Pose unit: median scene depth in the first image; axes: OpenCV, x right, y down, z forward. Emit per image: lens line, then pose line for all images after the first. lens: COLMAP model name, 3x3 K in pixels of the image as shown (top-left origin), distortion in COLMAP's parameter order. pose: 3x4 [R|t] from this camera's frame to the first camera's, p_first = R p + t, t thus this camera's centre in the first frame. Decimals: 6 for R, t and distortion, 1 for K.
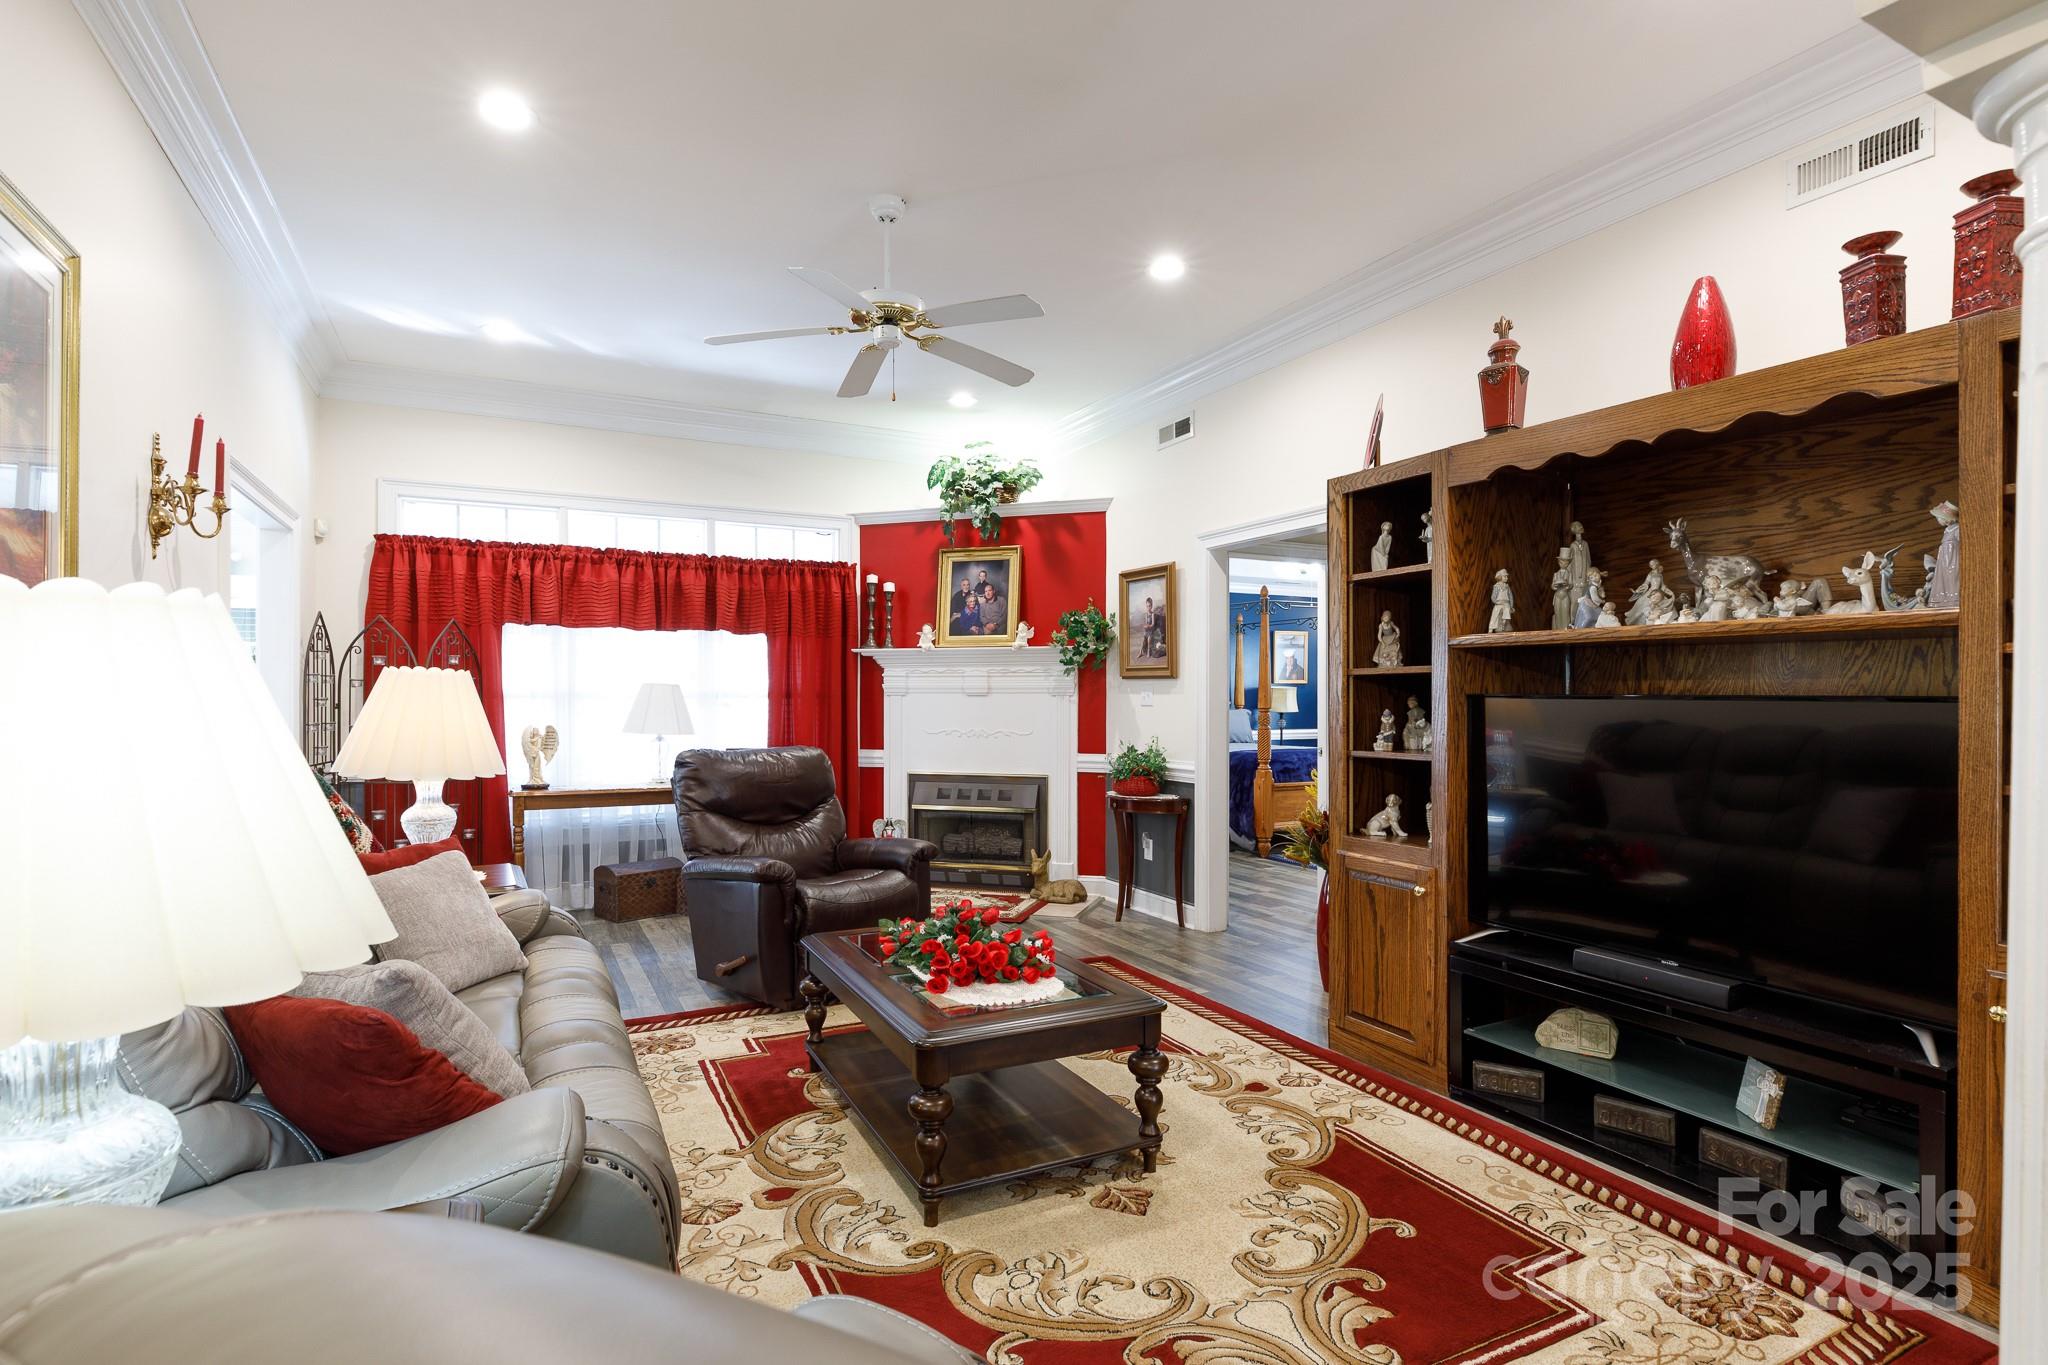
lens RADIAL K [[1014.0, 0, 1024.0], [0, 1014.0, 682.5], [0, 0, 1]] dist [0.001307, 0.000178]
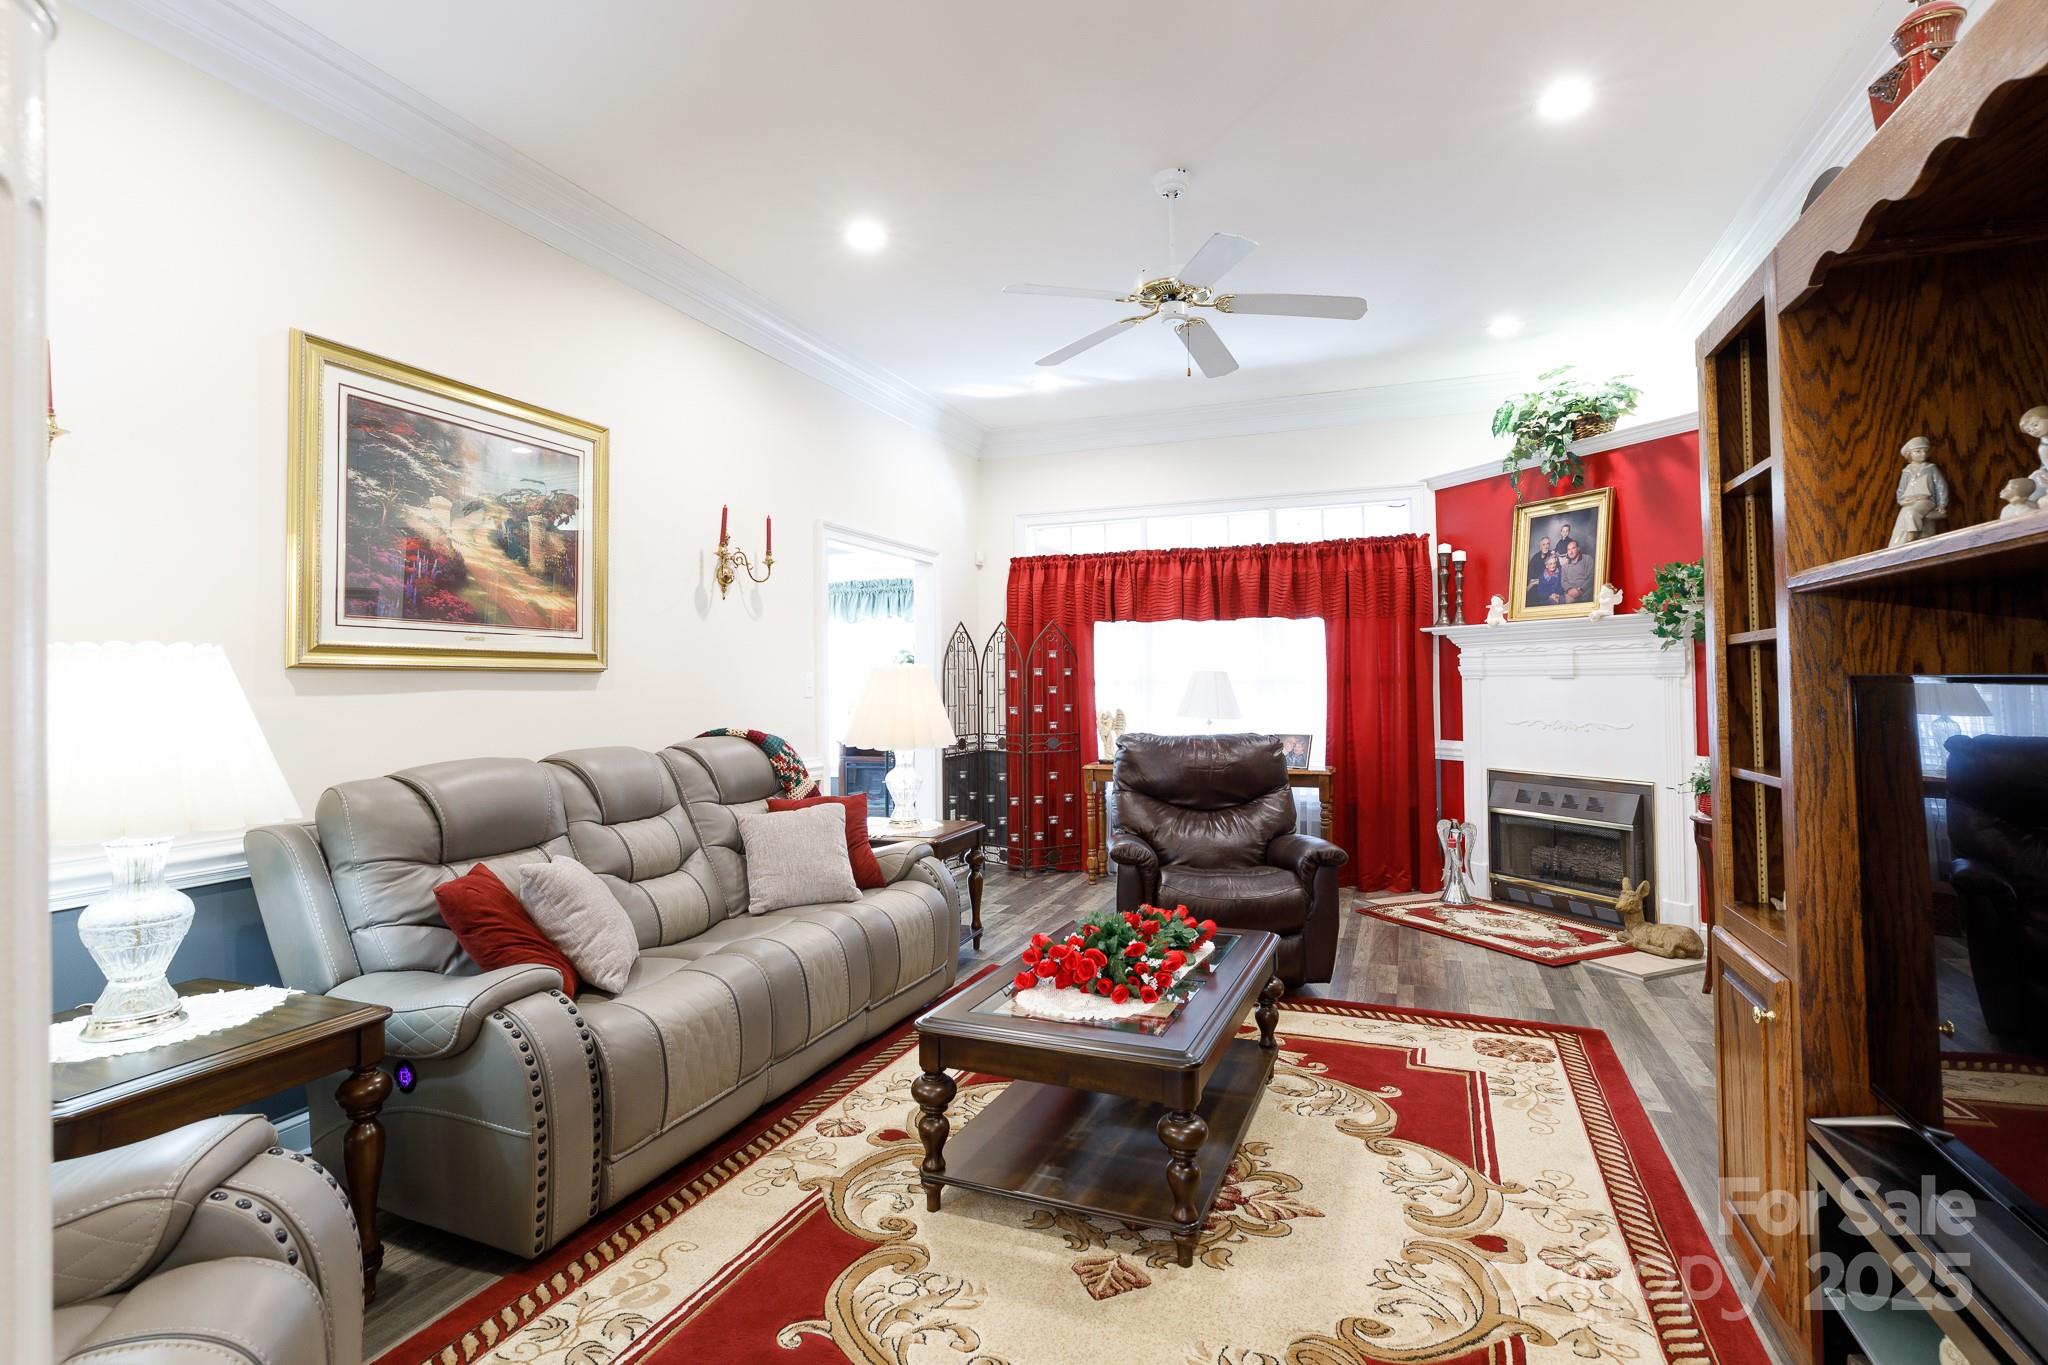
lens RADIAL K [[993.0, 0, 1022.3], [0, 993.0, 645.0], [0, 0, 1]] dist [0.001600, -0.000212]
pose [[0.661659, -0.034561, -0.749008, 0.281772], [0.018813, 0.999388, -0.029495, 0.001433], [0.749568, 0.005425, 0.661905, 0.158475]]
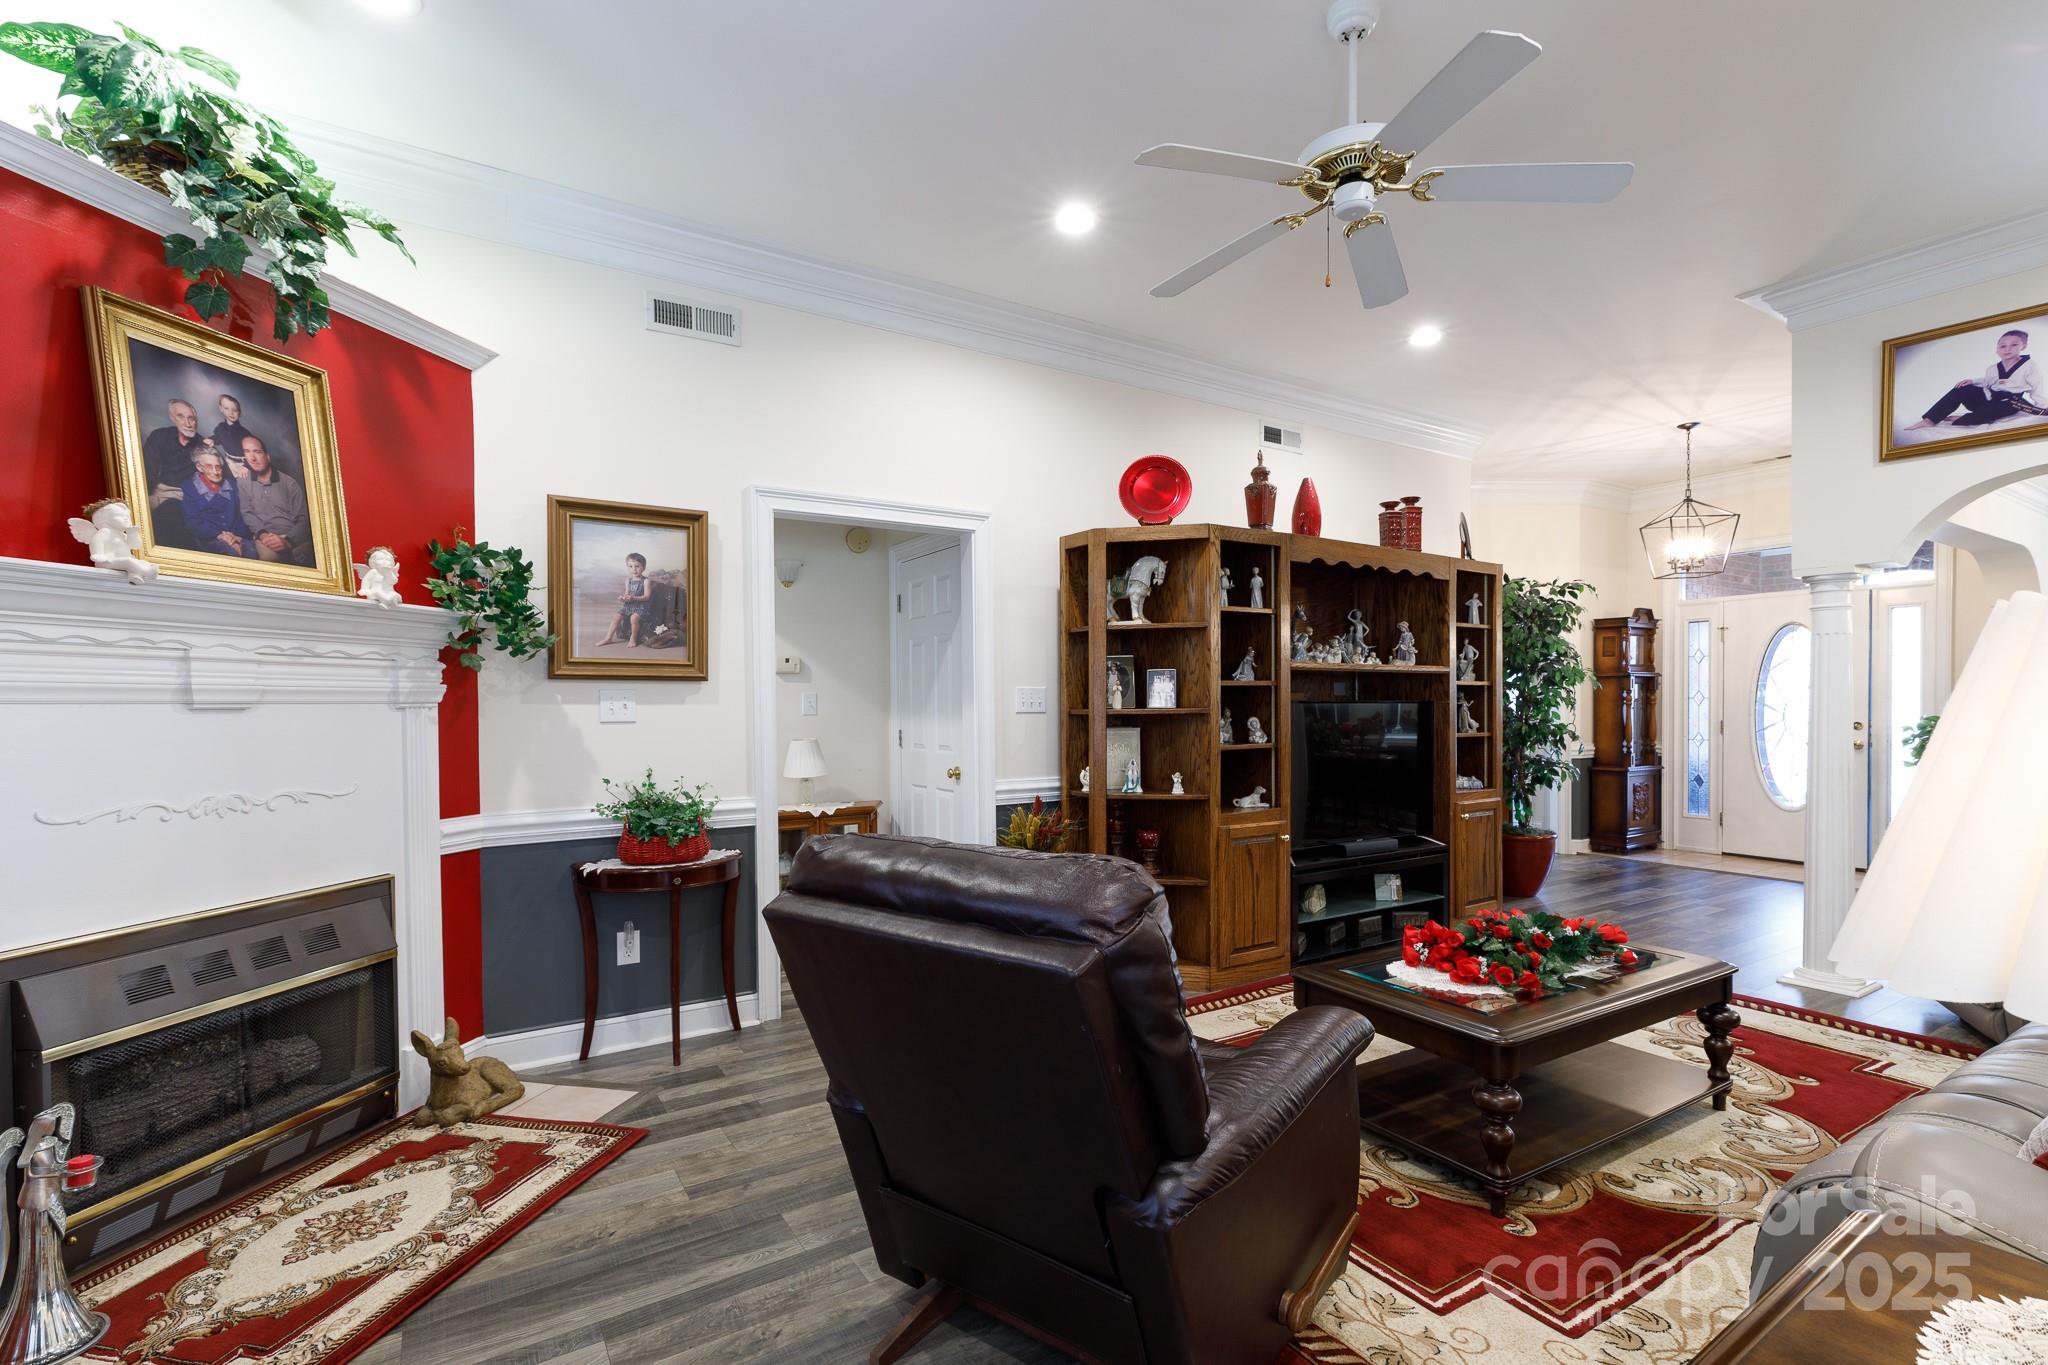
lens RADIAL K [[936.2, 0, 1025.9], [0, 936.2, 713.5], [0, 0, 1]] dist [-0.000396, 0.000129]
pose [[-0.086438, -0.011272, 0.996193, -0.463248], [-0.006122, 0.999923, 0.010783, 0.009192], [-0.996238, -0.005167, -0.086501, 0.768793]]
